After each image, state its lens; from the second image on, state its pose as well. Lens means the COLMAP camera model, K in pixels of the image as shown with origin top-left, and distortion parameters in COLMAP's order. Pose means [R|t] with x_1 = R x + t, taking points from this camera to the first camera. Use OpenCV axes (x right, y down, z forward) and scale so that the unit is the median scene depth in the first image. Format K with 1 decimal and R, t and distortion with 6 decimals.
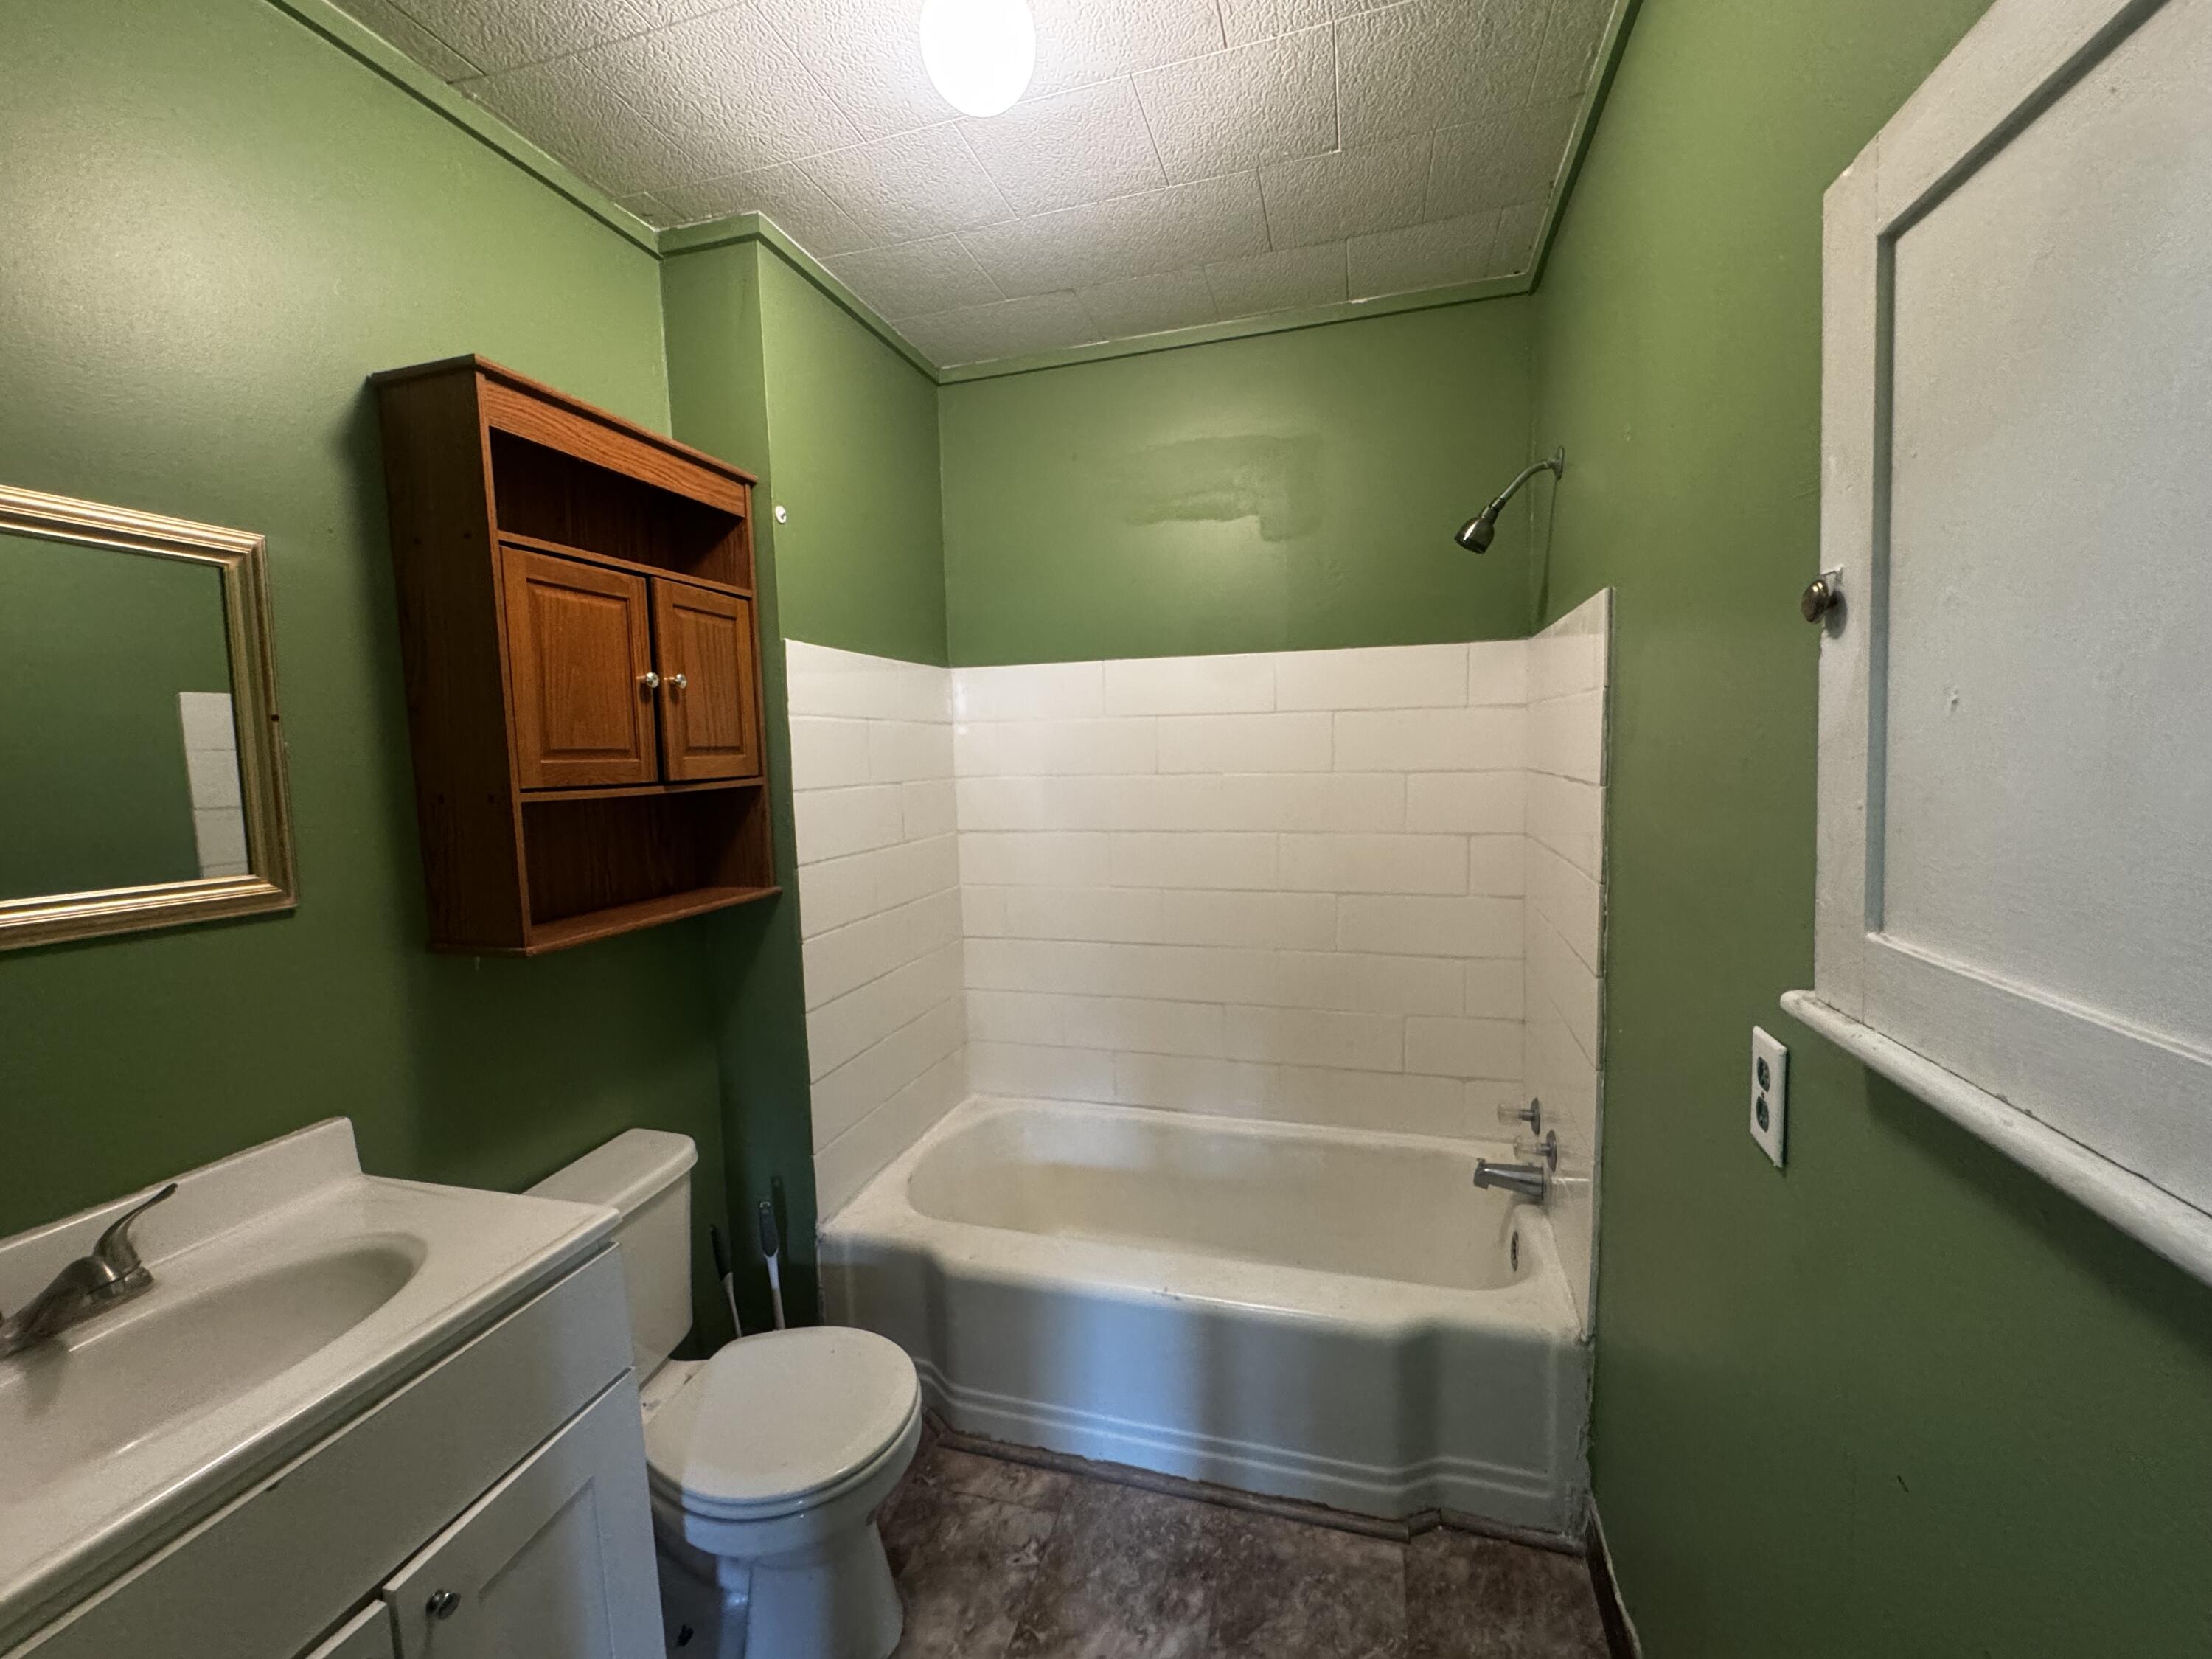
lens RADIAL K [[892.7, 0, 1101.1], [0, 892.7, 829.8], [0, 0, 1]] dist [-0.001138, -0.000009]
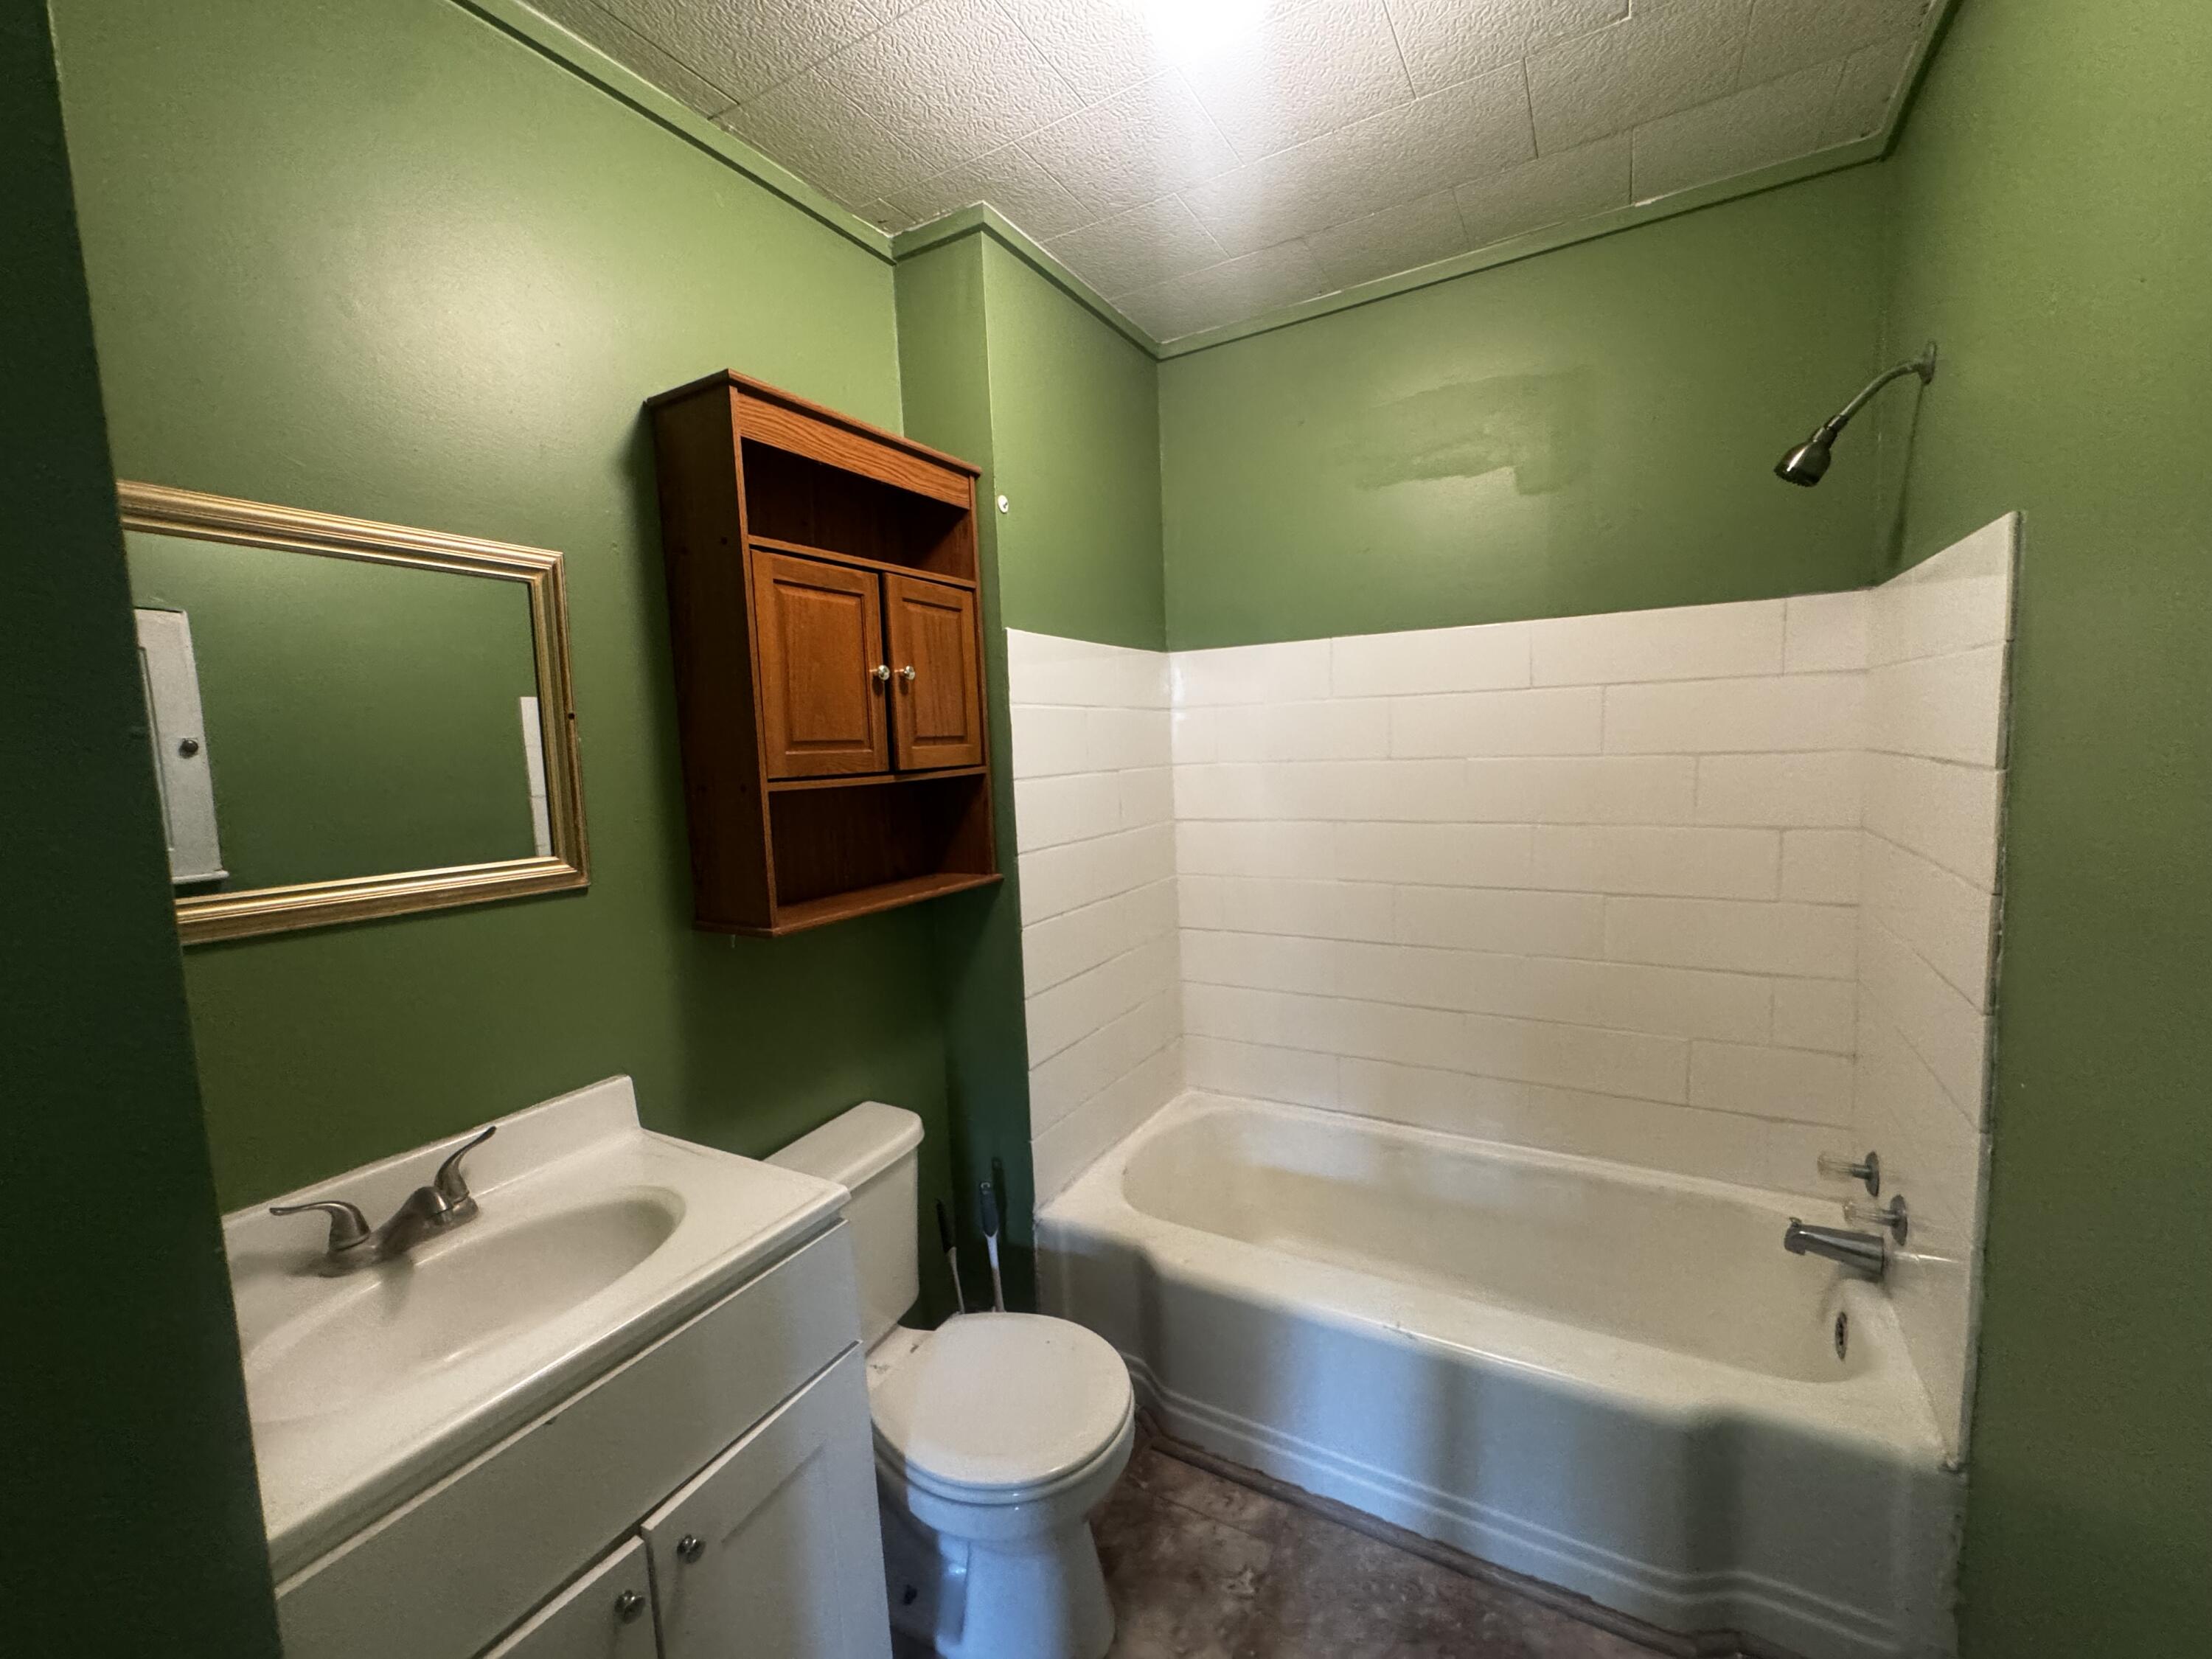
lens RADIAL K [[900.5, 0, 1104.5], [0, 900.5, 830.5], [0, 0, 1]] dist [-0.000451, 0.000326]
pose [[0.972209, 0.009367, -0.233927, -0.008973], [-0.005883, 0.999861, 0.015588, -0.002950], [0.234040, -0.013778, 0.972129, 0.043998]]
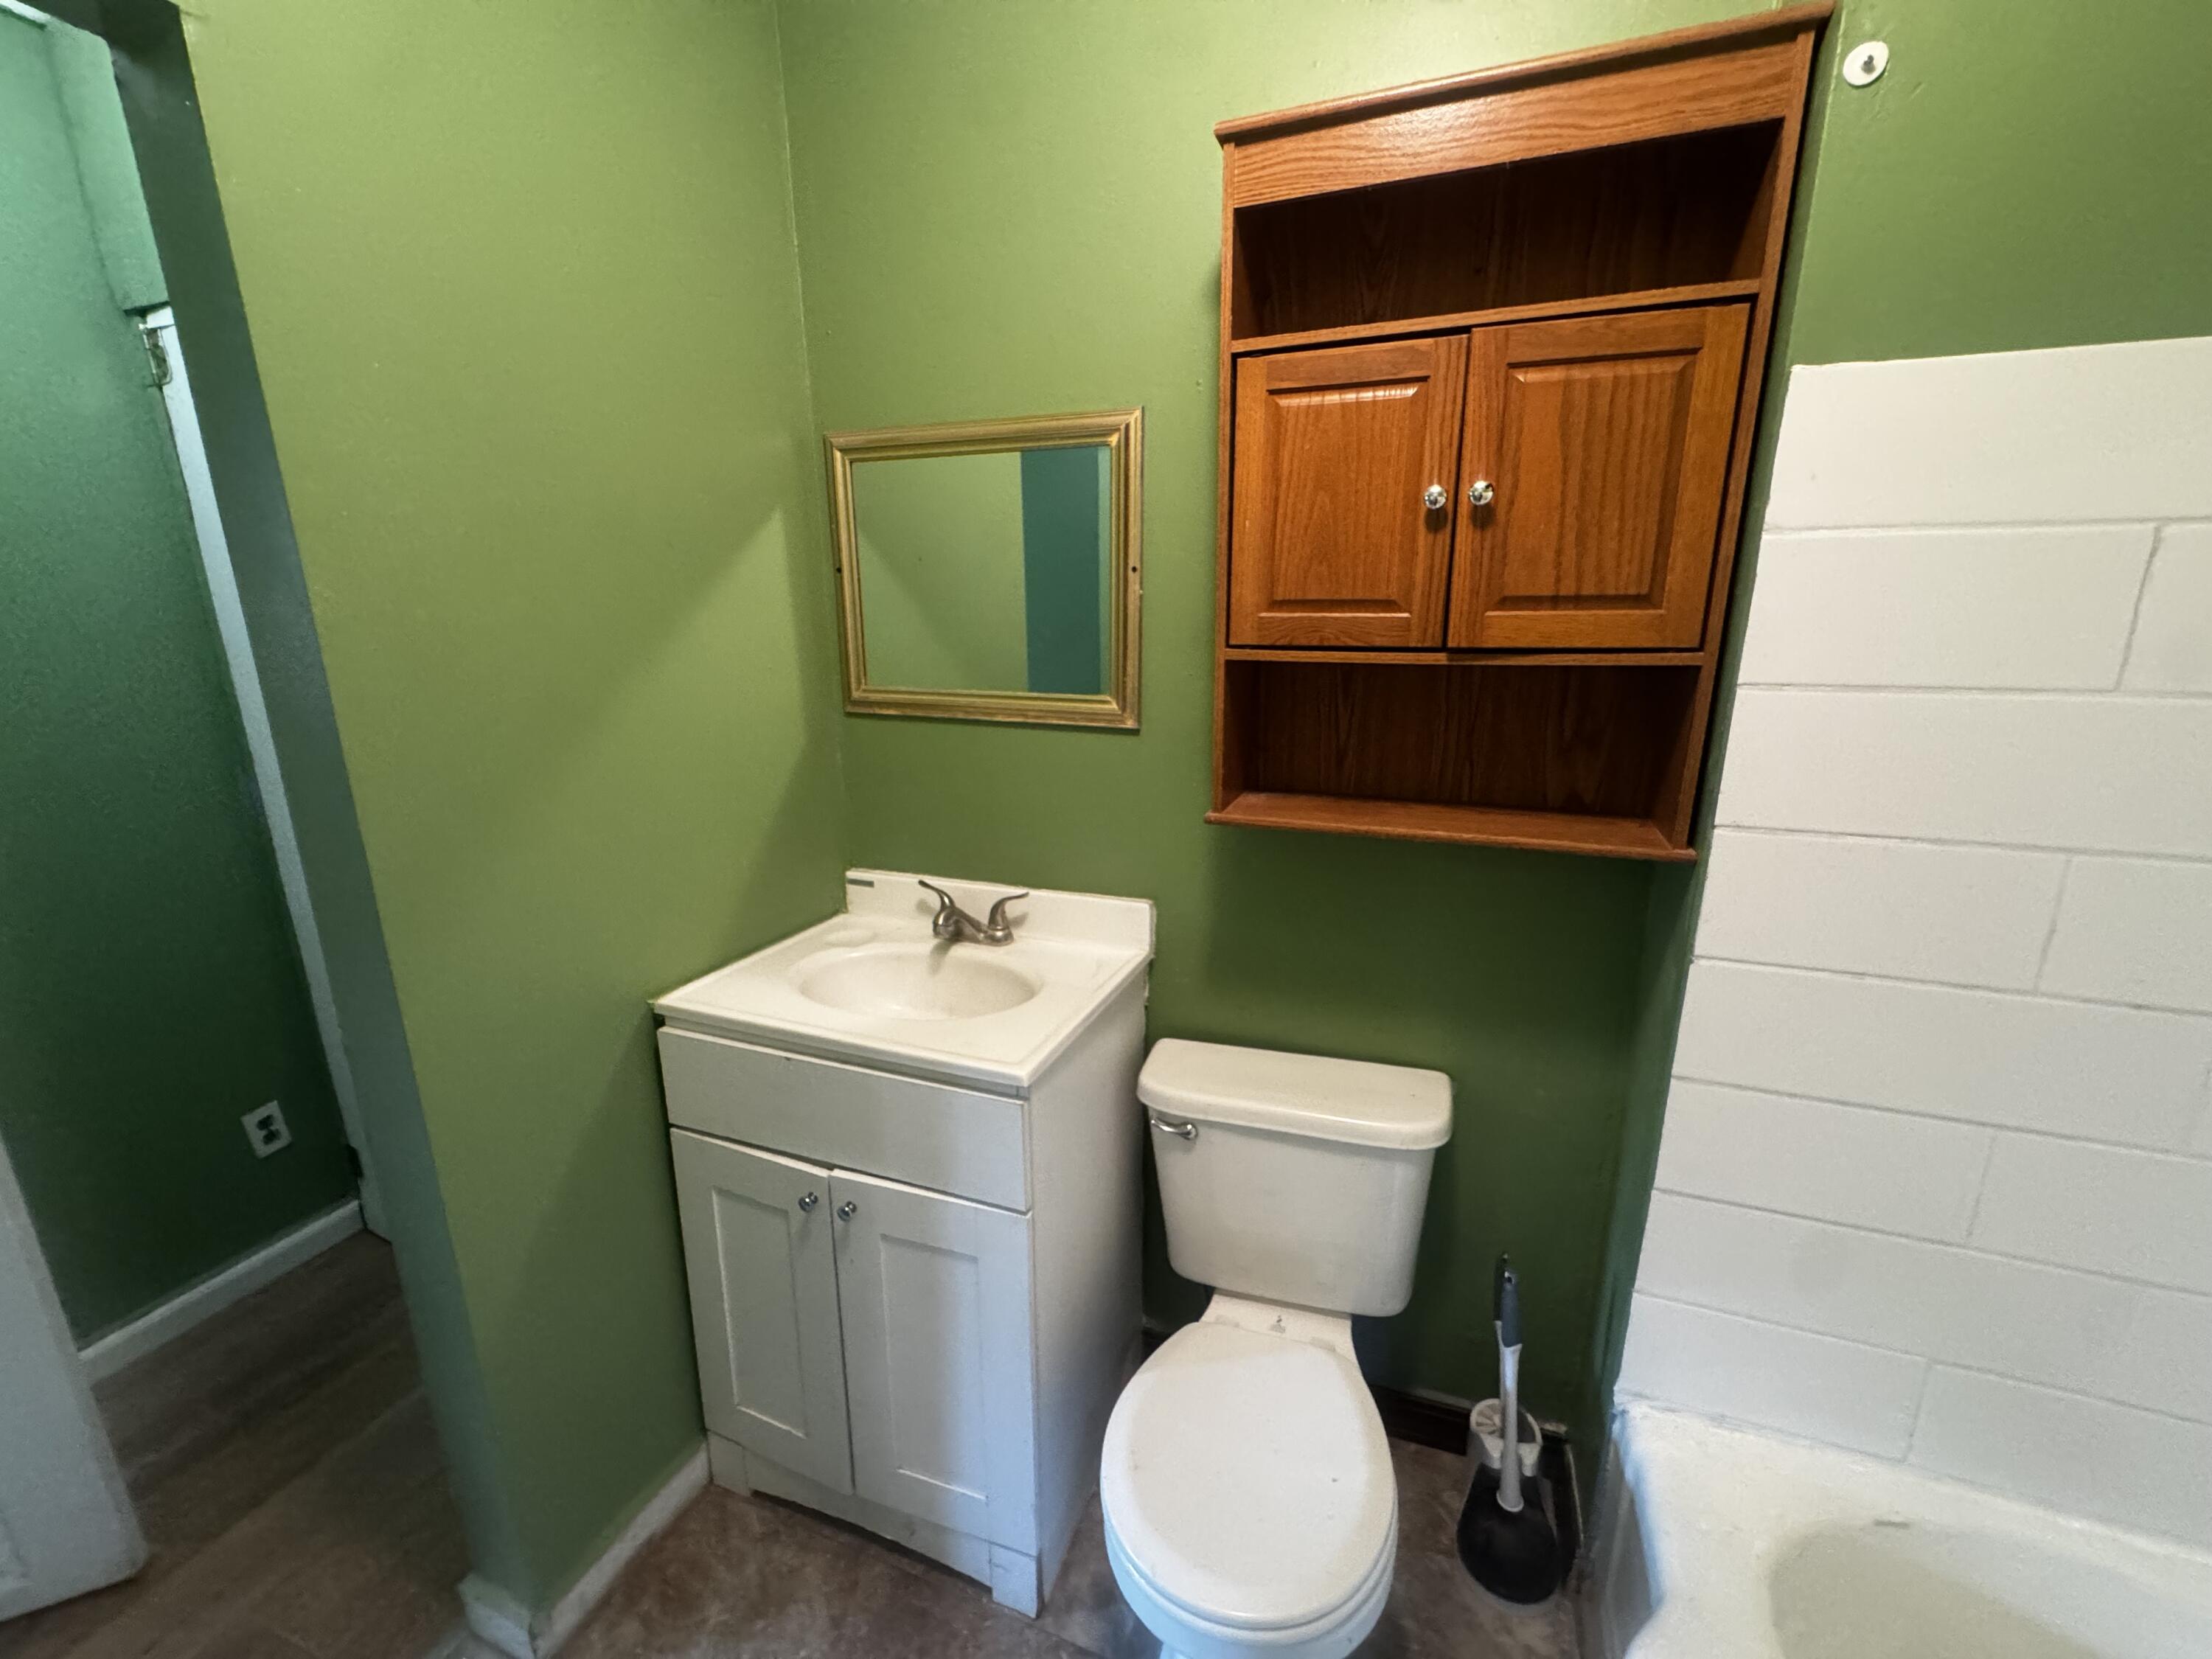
lens RADIAL K [[892.7, 0, 1101.1], [0, 892.7, 829.8], [0, 0, 1]] dist [-0.001138, -0.000009]
pose [[-0.086159, 0.280077, -0.956103, 0.248707], [-0.076781, 0.954951, 0.286659, -0.099242], [0.993318, 0.098109, -0.060773, 0.804516]]
